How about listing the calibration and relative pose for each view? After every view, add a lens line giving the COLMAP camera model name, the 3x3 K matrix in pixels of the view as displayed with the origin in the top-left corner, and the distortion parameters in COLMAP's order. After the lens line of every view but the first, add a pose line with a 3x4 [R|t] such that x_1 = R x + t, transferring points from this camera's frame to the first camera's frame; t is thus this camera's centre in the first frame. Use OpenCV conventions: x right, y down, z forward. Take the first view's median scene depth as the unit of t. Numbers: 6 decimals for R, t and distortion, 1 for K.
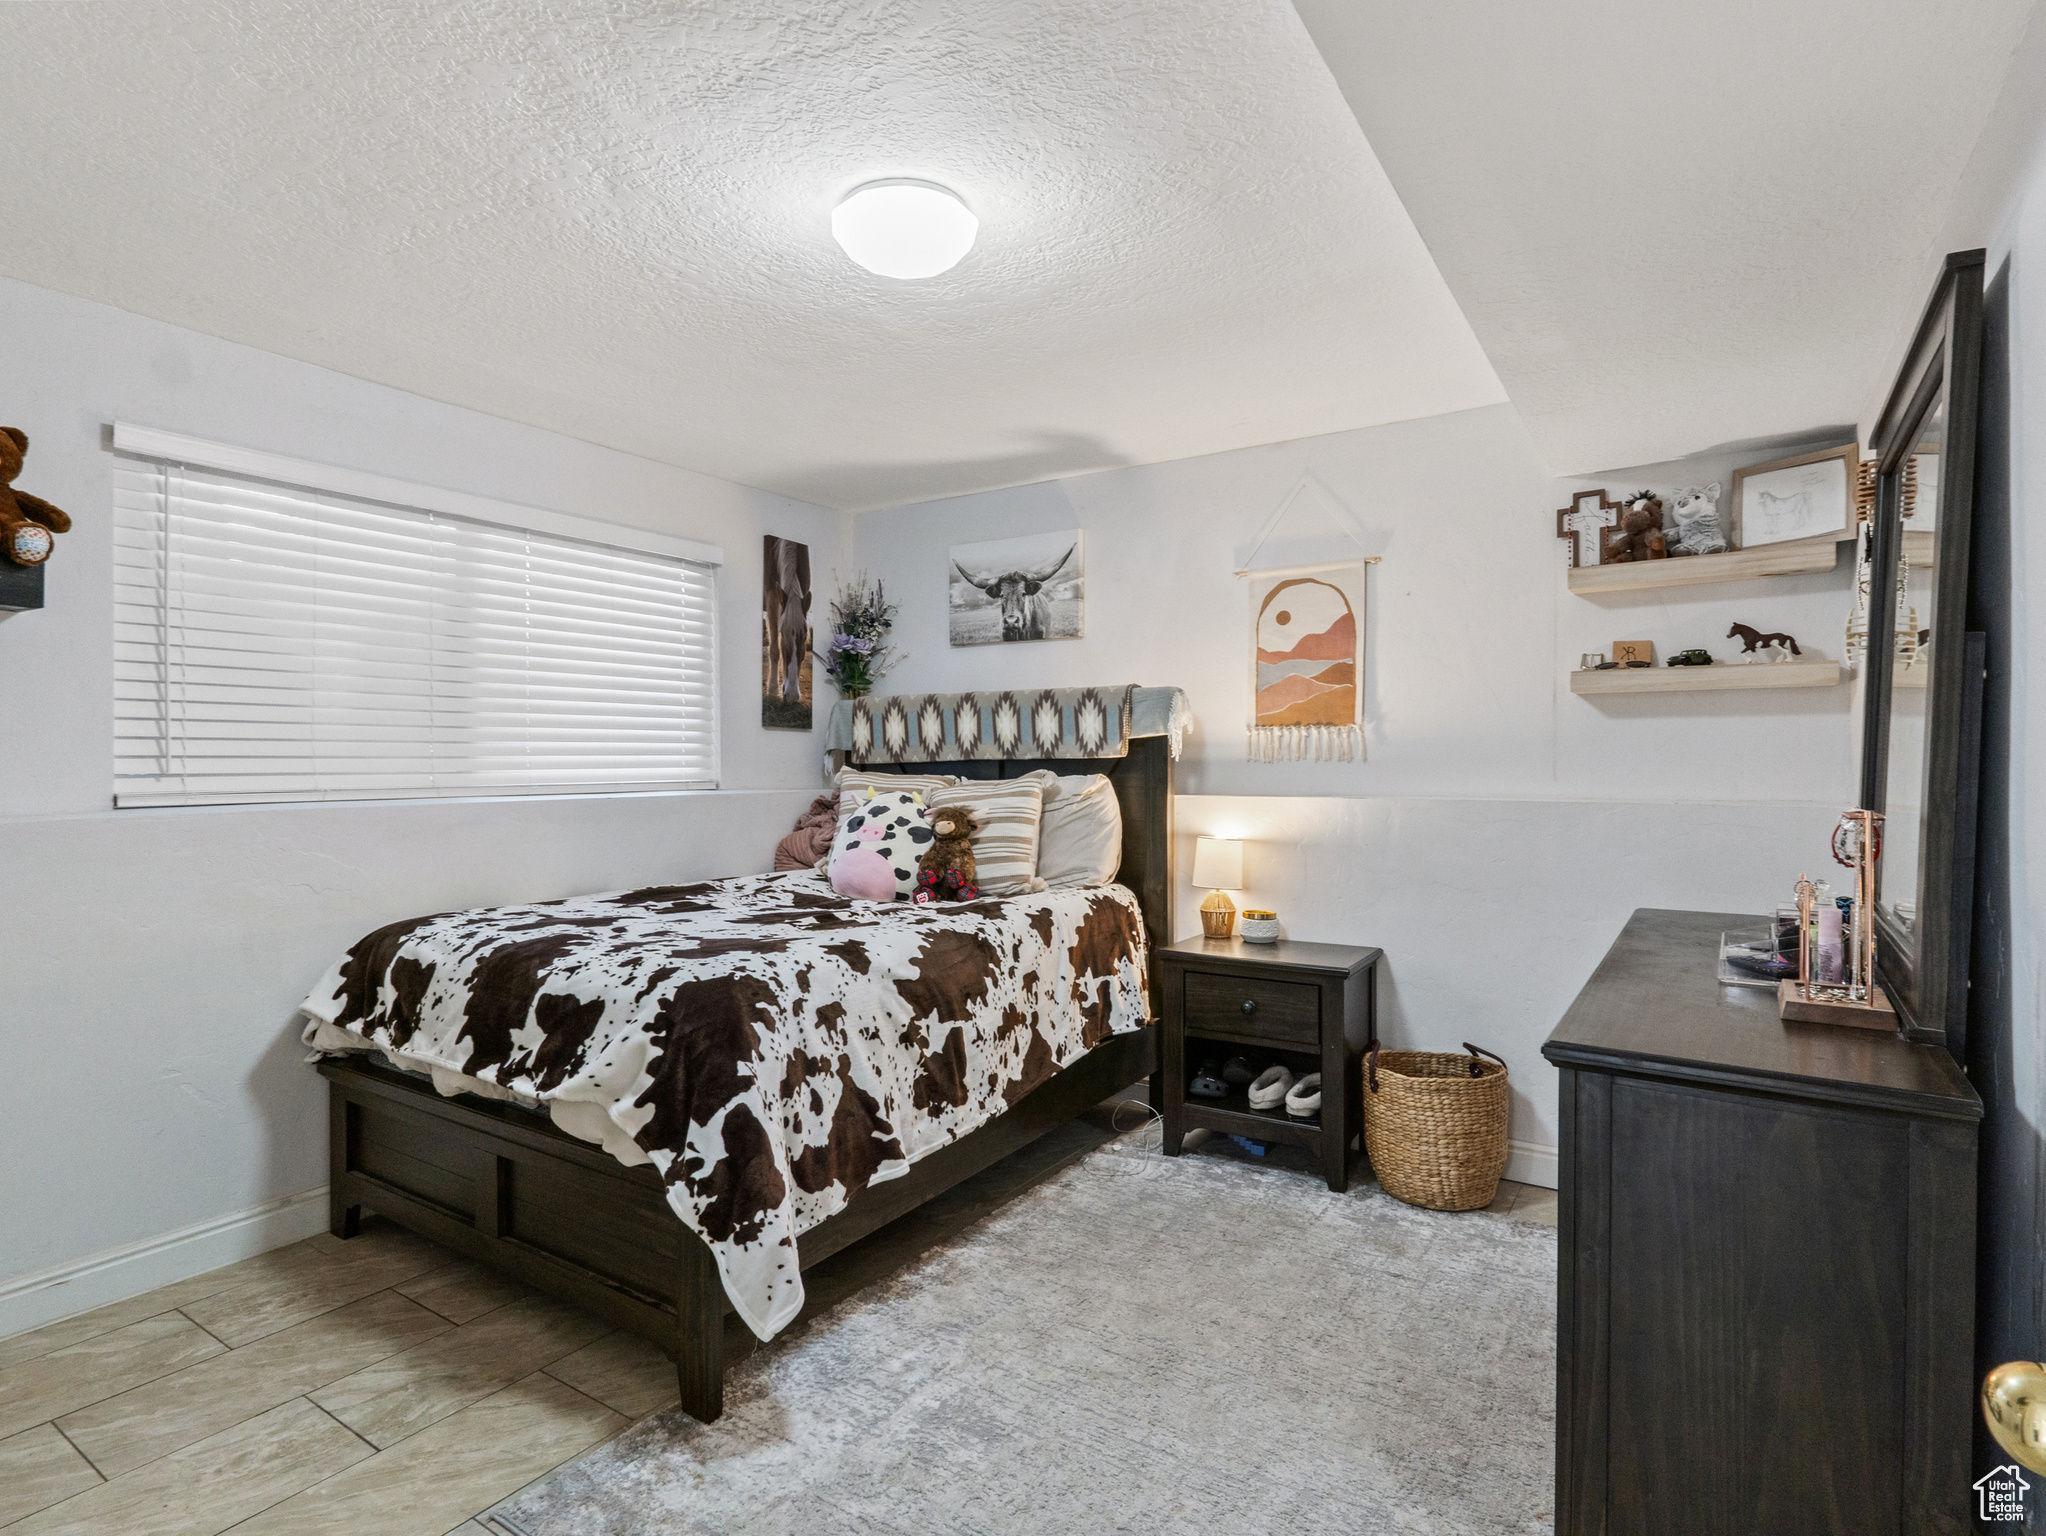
lens RADIAL K [[1055.6, 0, 1021.2], [0, 1055.6, 775.2], [0, 0, 1]] dist [-0.010435, 0.002629]
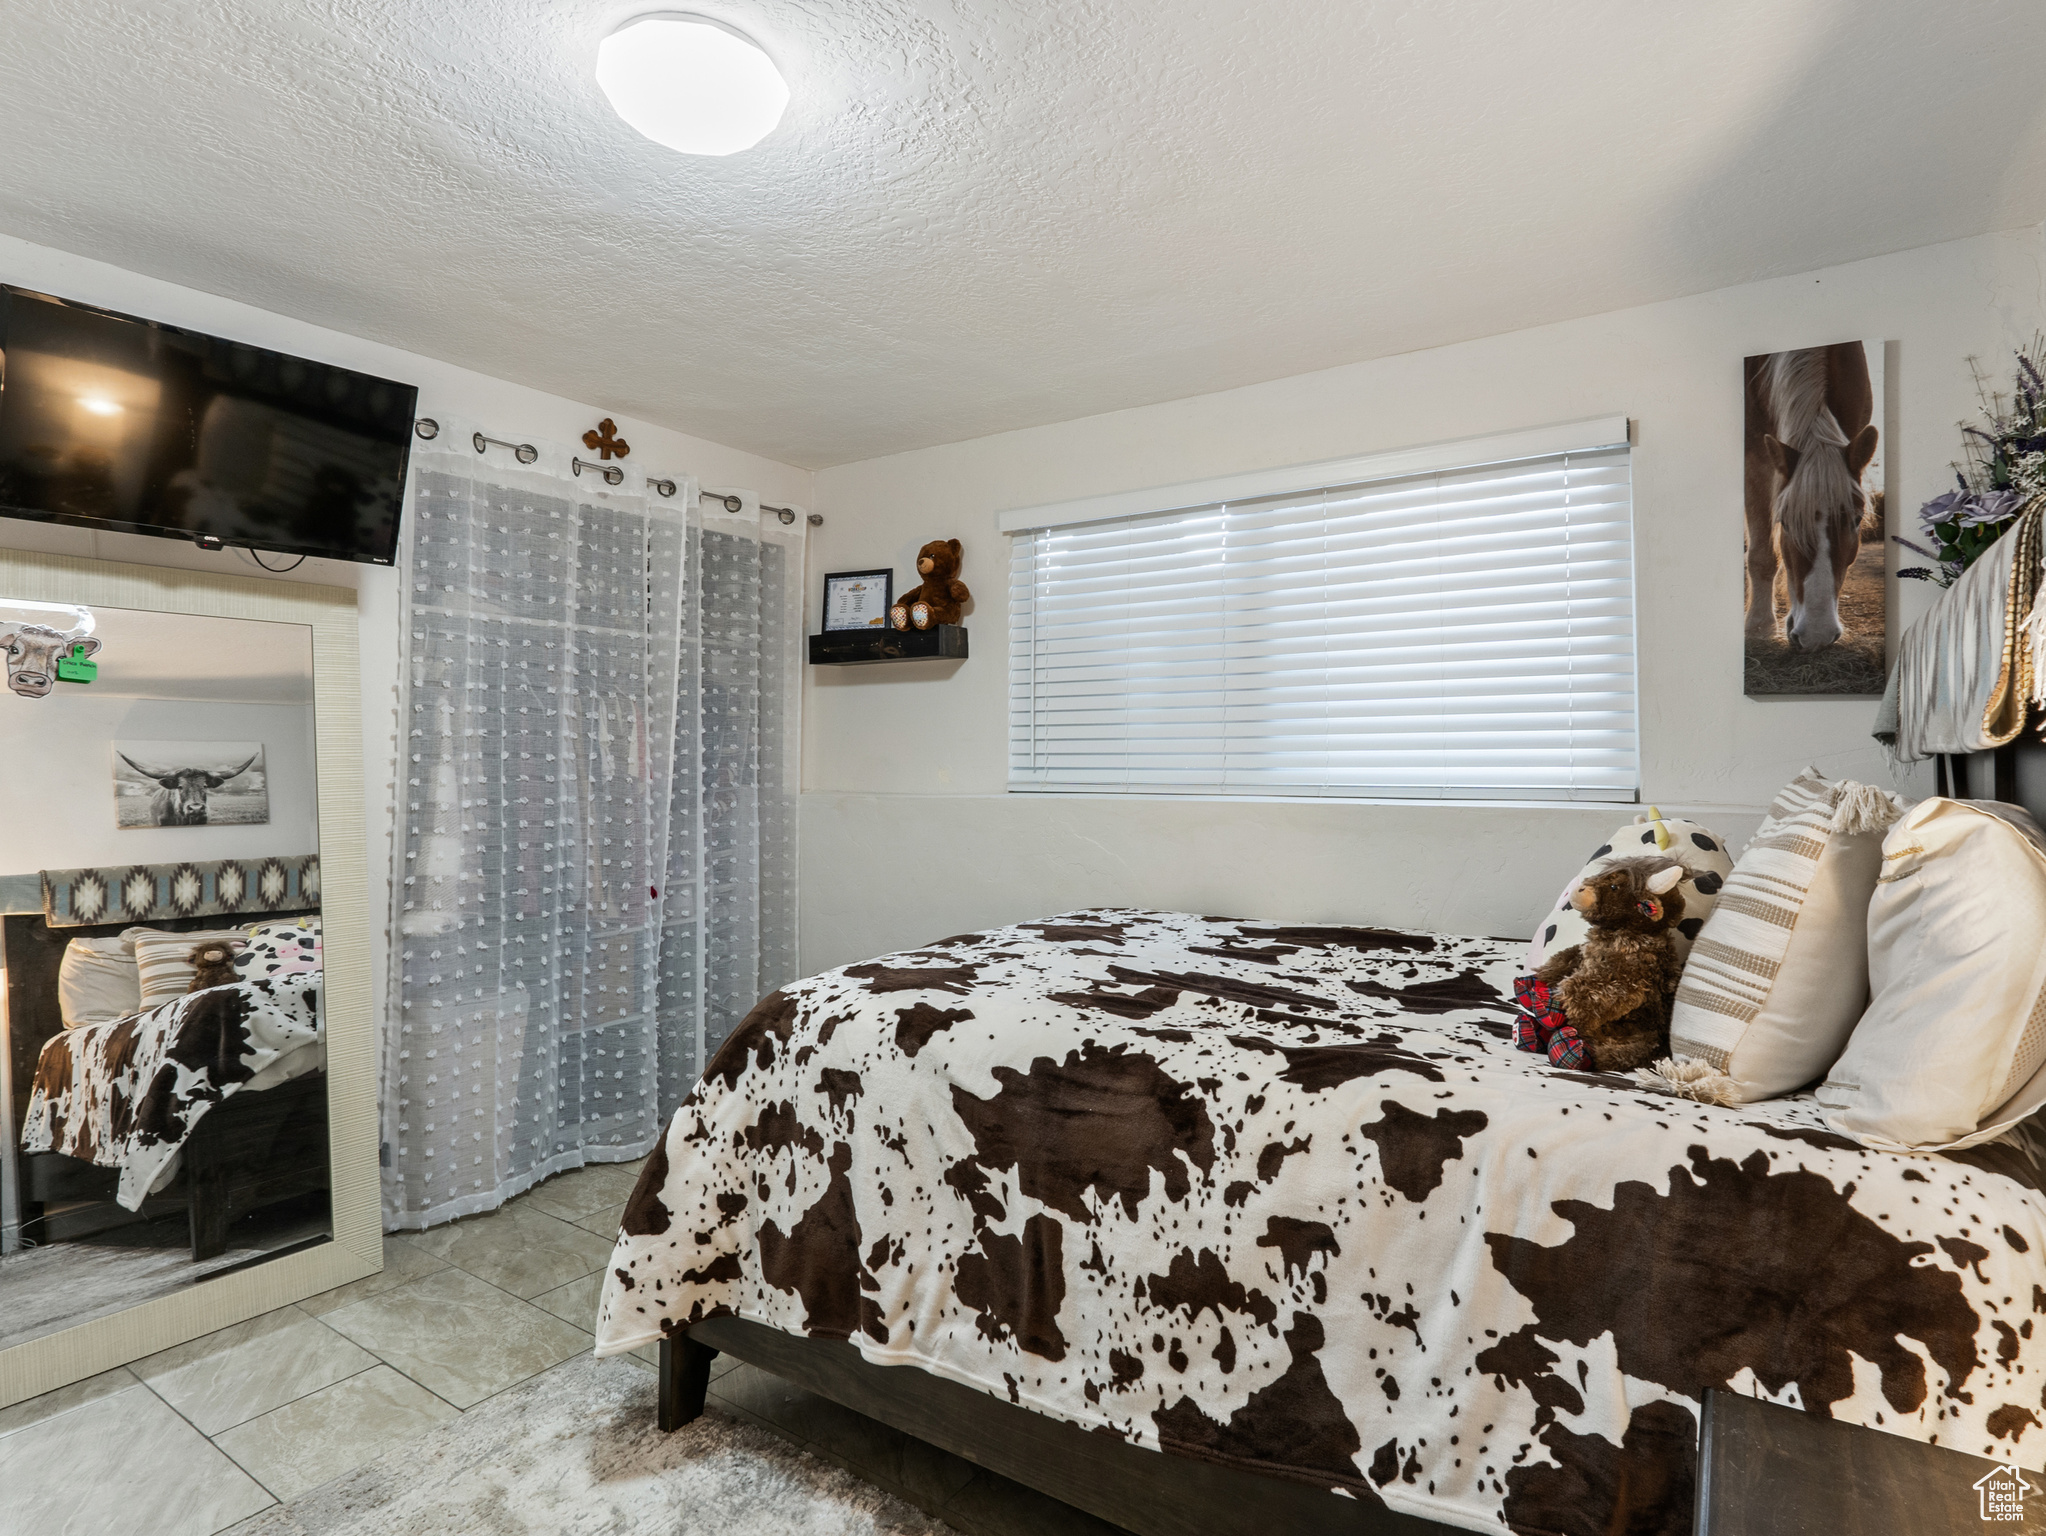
lens RADIAL K [[1055.6, 0, 1023.0], [0, 1055.6, 757.1], [0, 0, 1]] dist [-0.010435, 0.002629]
pose [[0.009214, -0.003742, -0.999951, 0.479277], [-0.014686, 0.999885, -0.003877, -0.007983], [0.999850, 0.014721, 0.009158, 0.915744]]
